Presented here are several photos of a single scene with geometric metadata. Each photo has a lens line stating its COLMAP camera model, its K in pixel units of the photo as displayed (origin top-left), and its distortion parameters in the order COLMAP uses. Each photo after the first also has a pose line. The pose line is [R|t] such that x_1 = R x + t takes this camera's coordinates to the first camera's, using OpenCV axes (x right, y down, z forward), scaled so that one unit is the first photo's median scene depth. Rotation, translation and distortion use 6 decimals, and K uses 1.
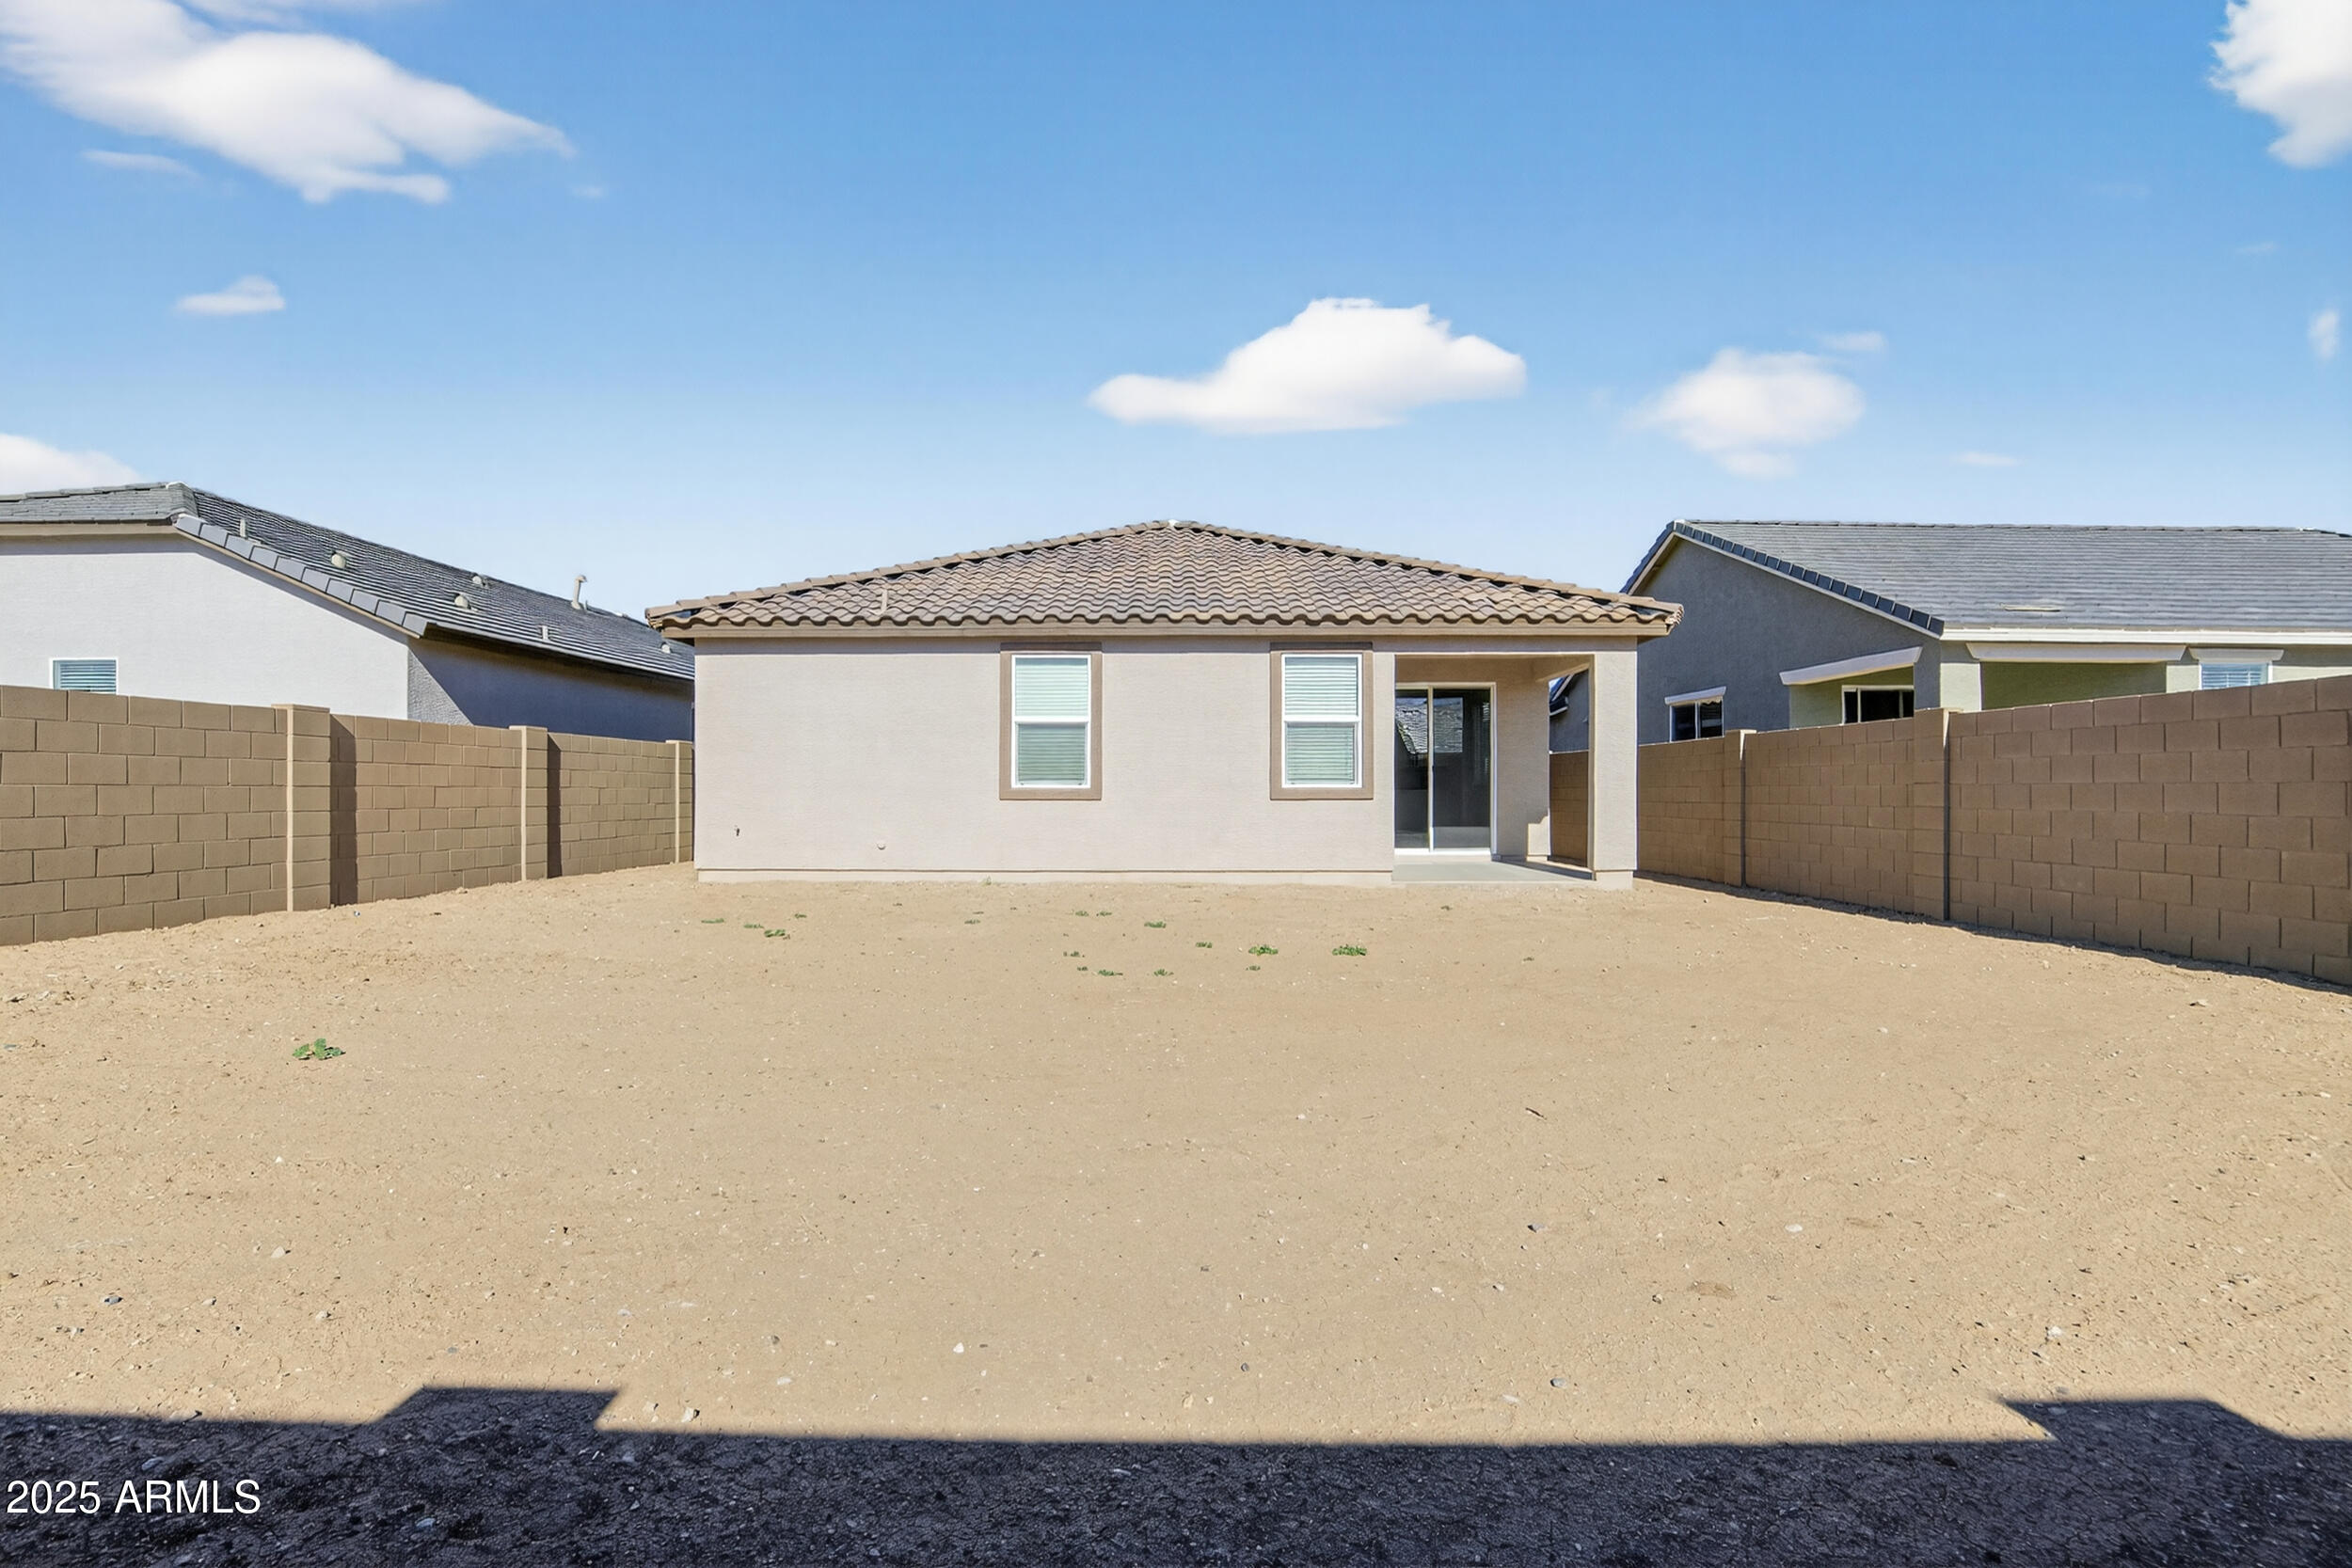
lens RADIAL K [[1093.5, 0, 1155.1], [0, 1093.5, 795.9], [0, 0, 1]] dist [-0.029116, 0.000704]
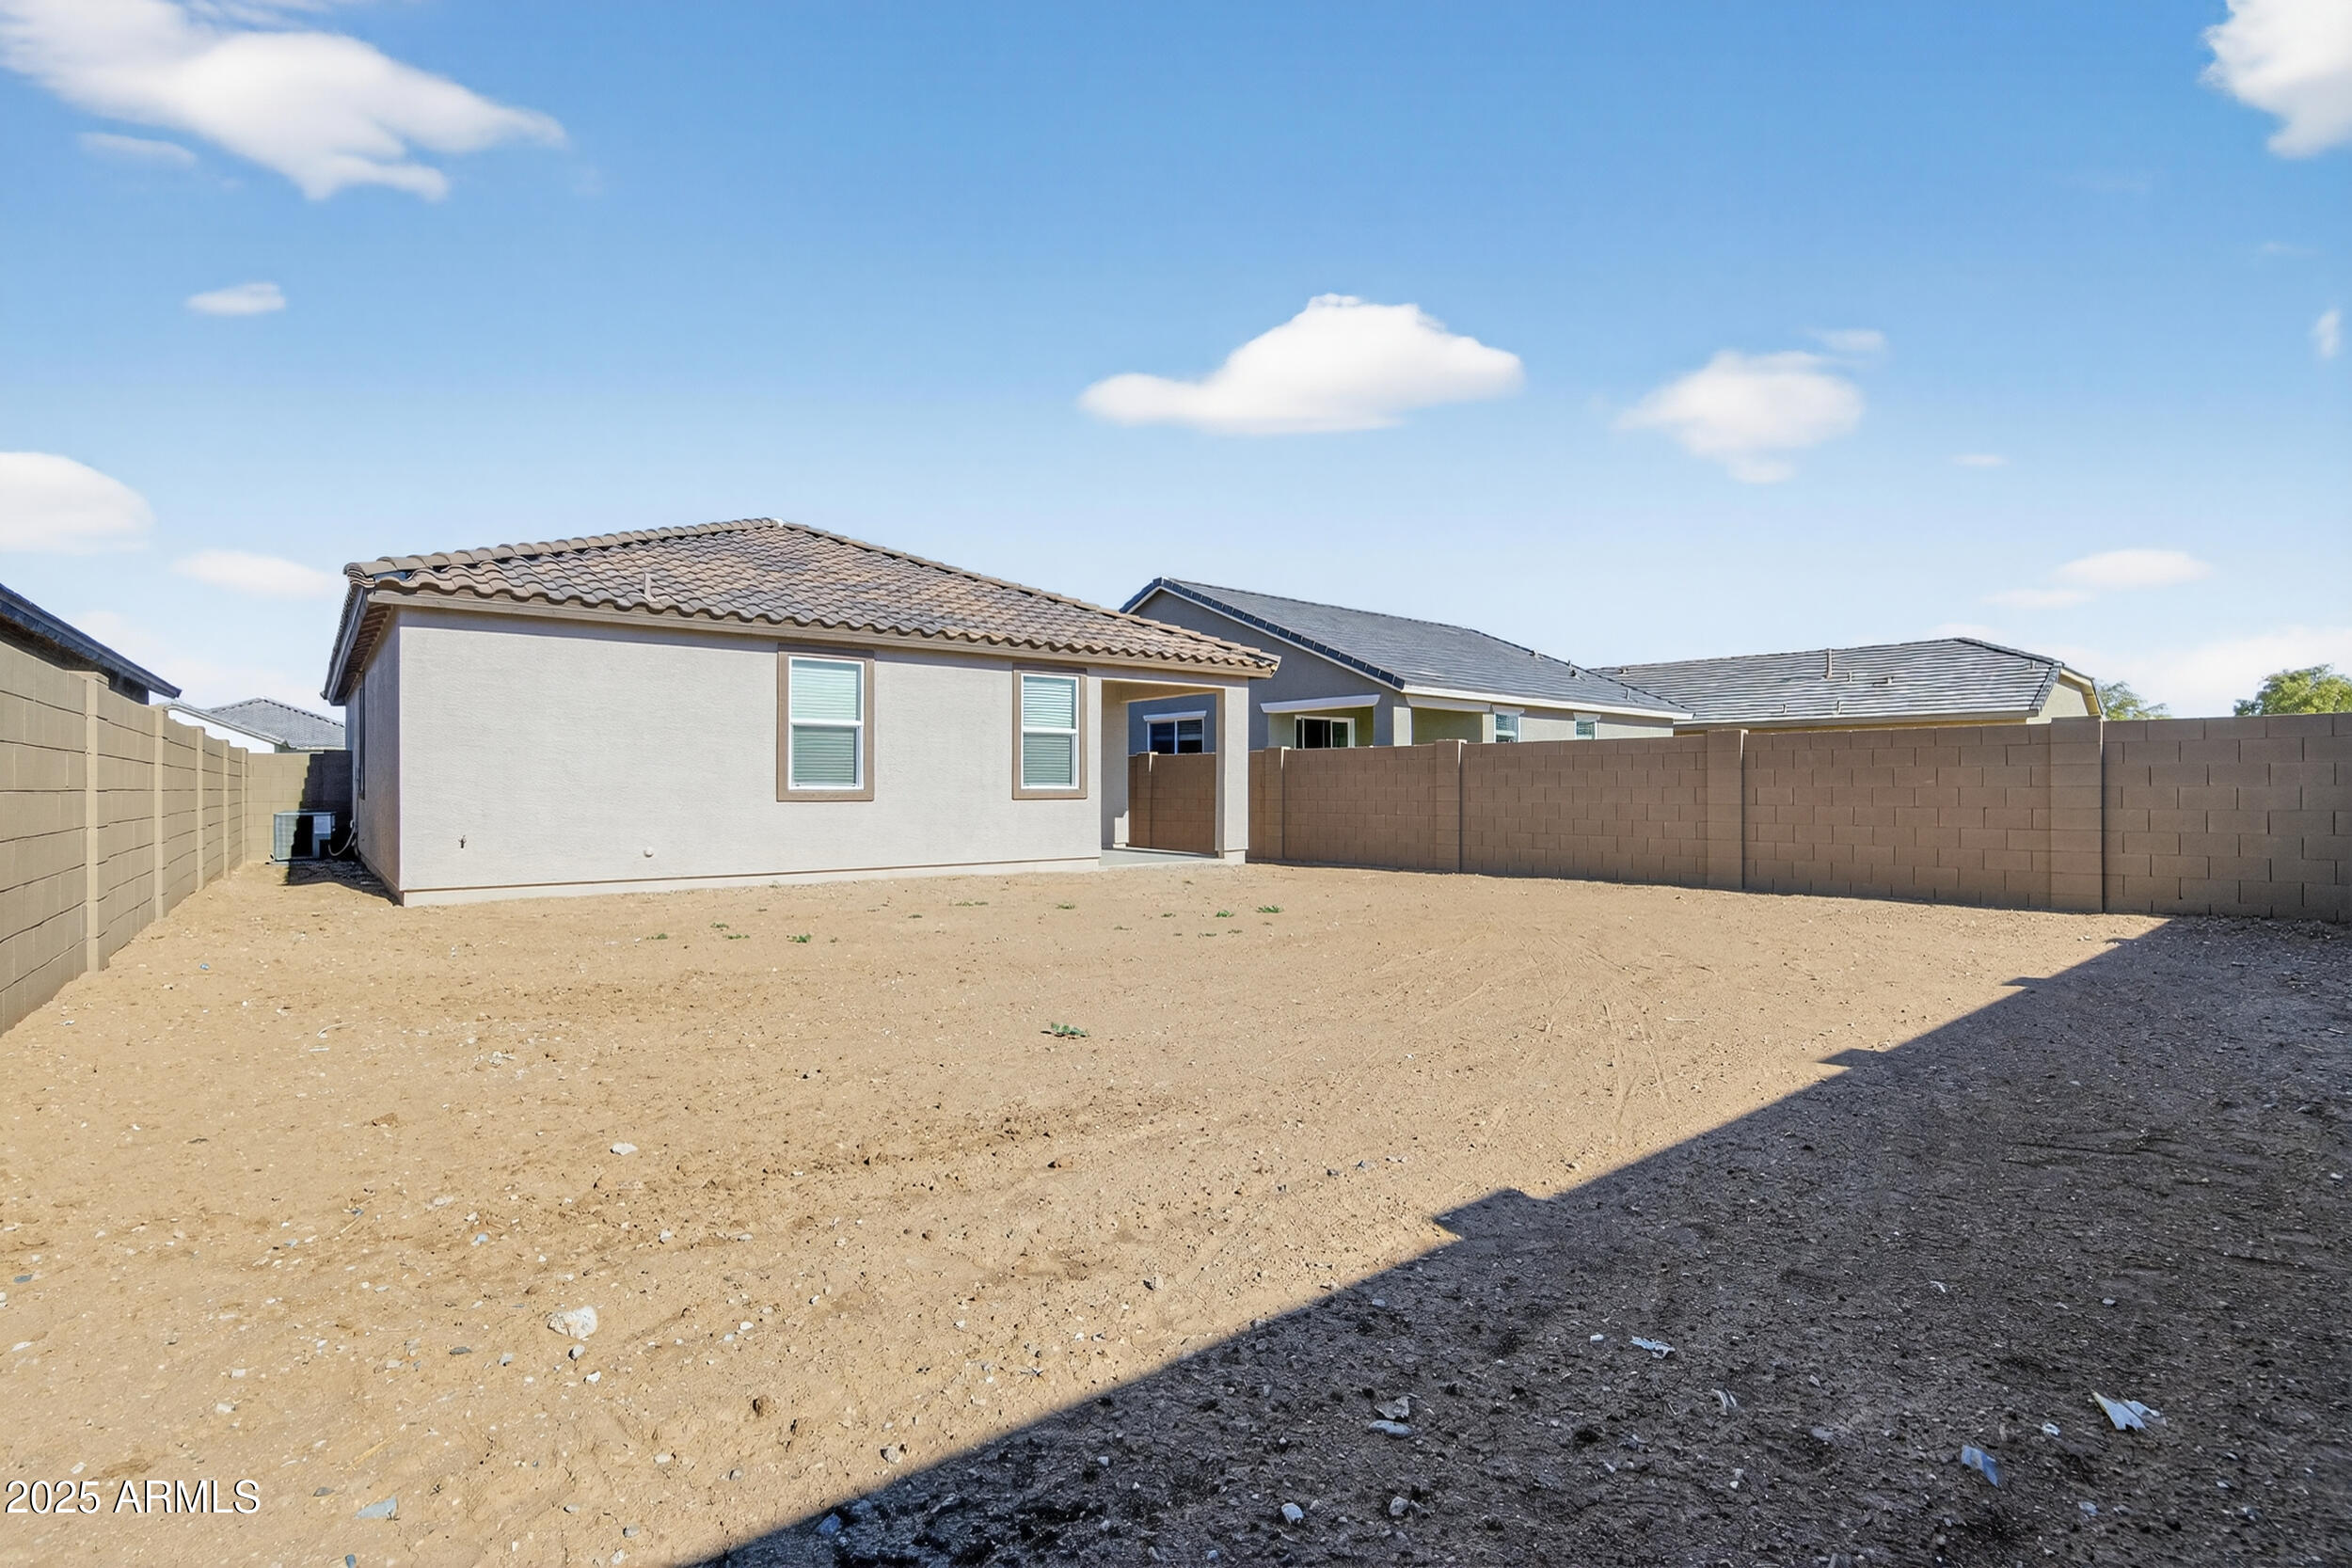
lens RADIAL K [[1093.5, 0, 1155.1], [0, 1093.5, 795.9], [0, 0, 1]] dist [-0.029116, 0.000704]
pose [[0.772170, -0.005256, 0.635394, -0.505242], [0.003372, 0.999986, 0.004174, -0.004633], [-0.635407, -0.001080, 0.772177, 0.021573]]
